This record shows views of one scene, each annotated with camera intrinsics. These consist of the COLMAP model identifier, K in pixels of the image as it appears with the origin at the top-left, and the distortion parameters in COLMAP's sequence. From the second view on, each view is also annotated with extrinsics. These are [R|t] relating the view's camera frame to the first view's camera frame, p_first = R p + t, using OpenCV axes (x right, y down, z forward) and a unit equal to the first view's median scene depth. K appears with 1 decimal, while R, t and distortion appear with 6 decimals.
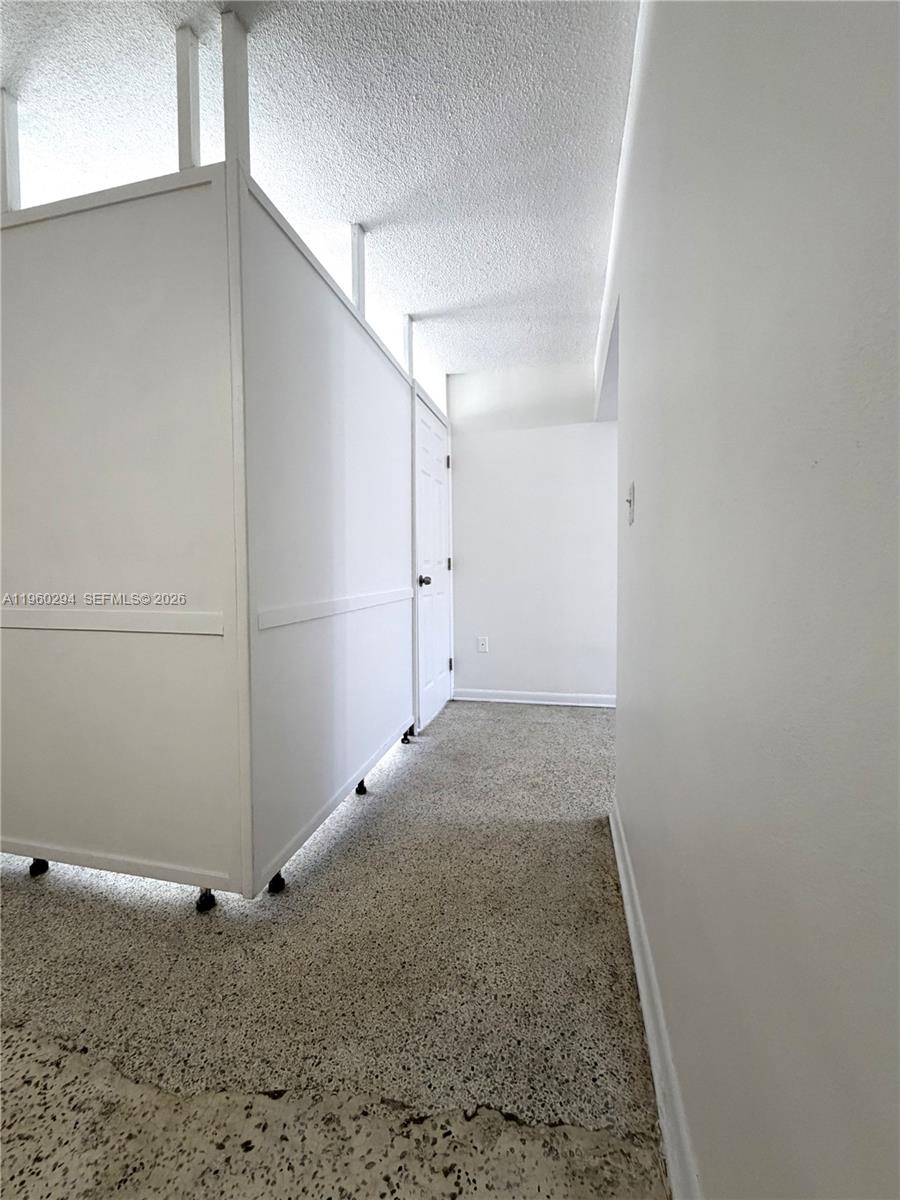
lens RADIAL K [[495.4, 0, 450.0], [0, 495.4, 600.0], [0, 0, 1]] dist [-0.000595, 0.000048]
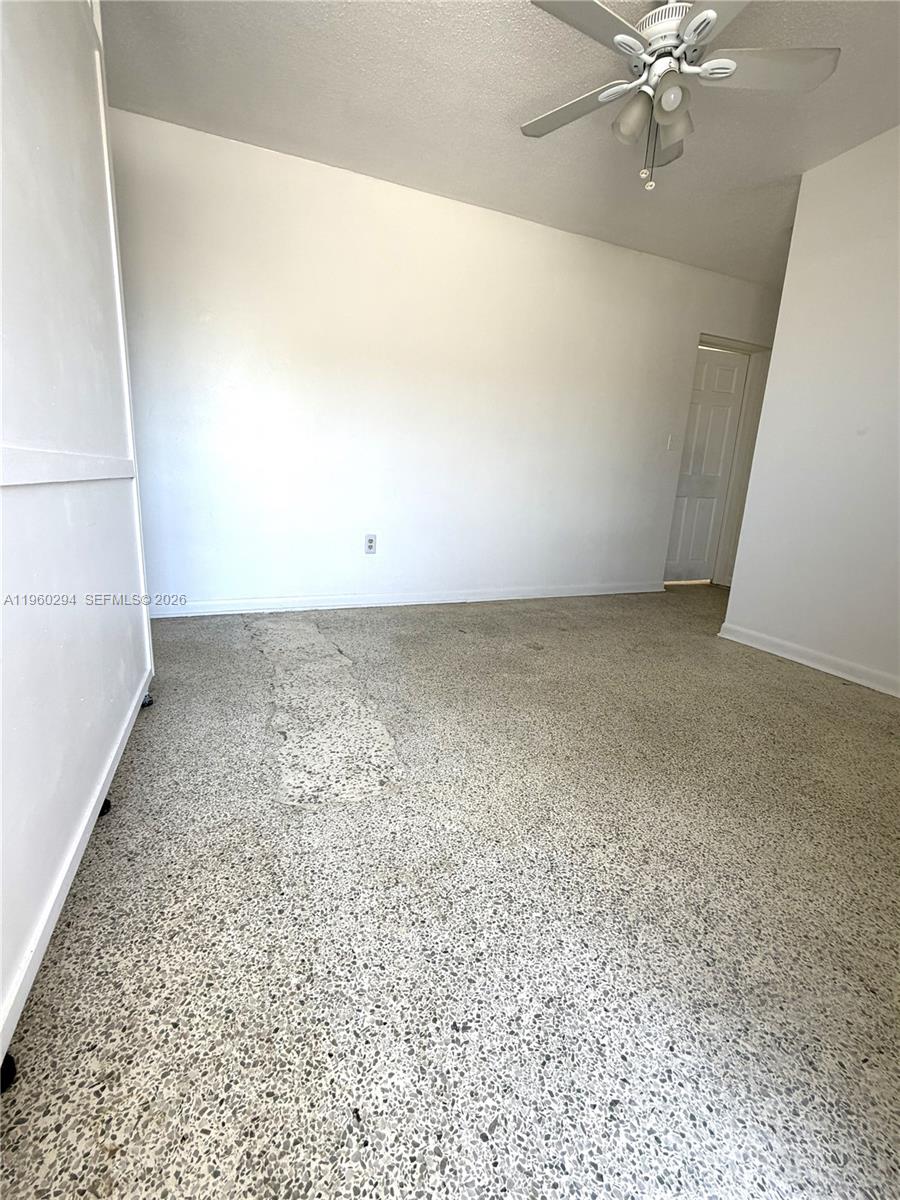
lens RADIAL K [[513.8, 0, 450.0], [0, 513.8, 600.0], [0, 0, 1]] dist [-0.000413, -0.000181]
pose [[-0.588424, -0.208153, 0.781300, -1.374752], [0.002592, 0.965804, 0.259260, 0.026894], [-0.808548, 0.154580, -0.567763, 0.784013]]
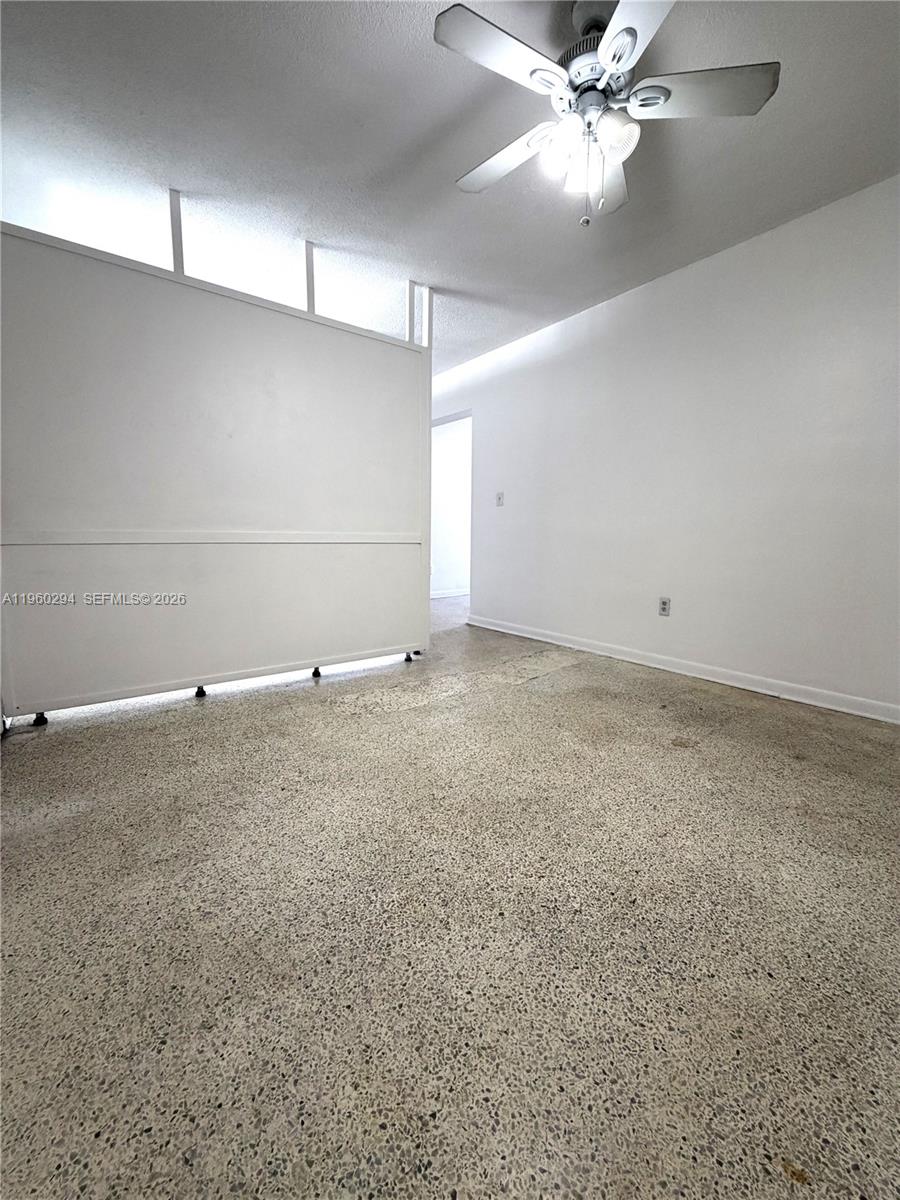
lens RADIAL K [[476.5, 0, 450.0], [0, 476.5, 600.0], [0, 0, 1]] dist [0.000502, -0.000047]
pose [[0.623556, -0.094579, 0.776036, -1.524659], [0.033159, 0.994961, 0.094616, 0.091436], [-0.781075, -0.033266, 0.623551, -0.397063]]
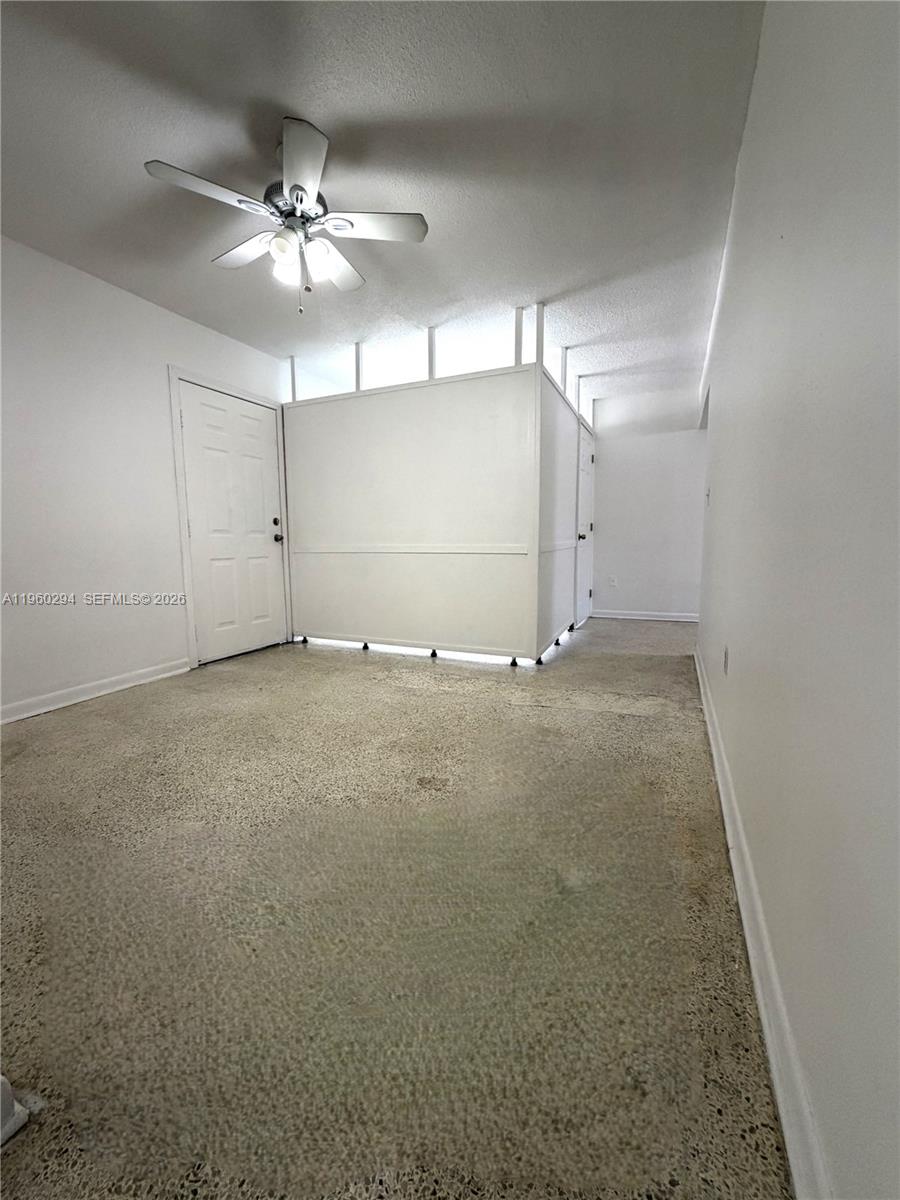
lens RADIAL K [[491.5, 0, 450.0], [0, 491.5, 600.0], [0, 0, 1]] dist [0.001049, 0.000226]
pose [[0.982172, 0.019233, -0.186997, -0.258455], [-0.007204, 0.997873, 0.064793, 0.101241], [0.187846, -0.062291, 0.980221, -1.041603]]
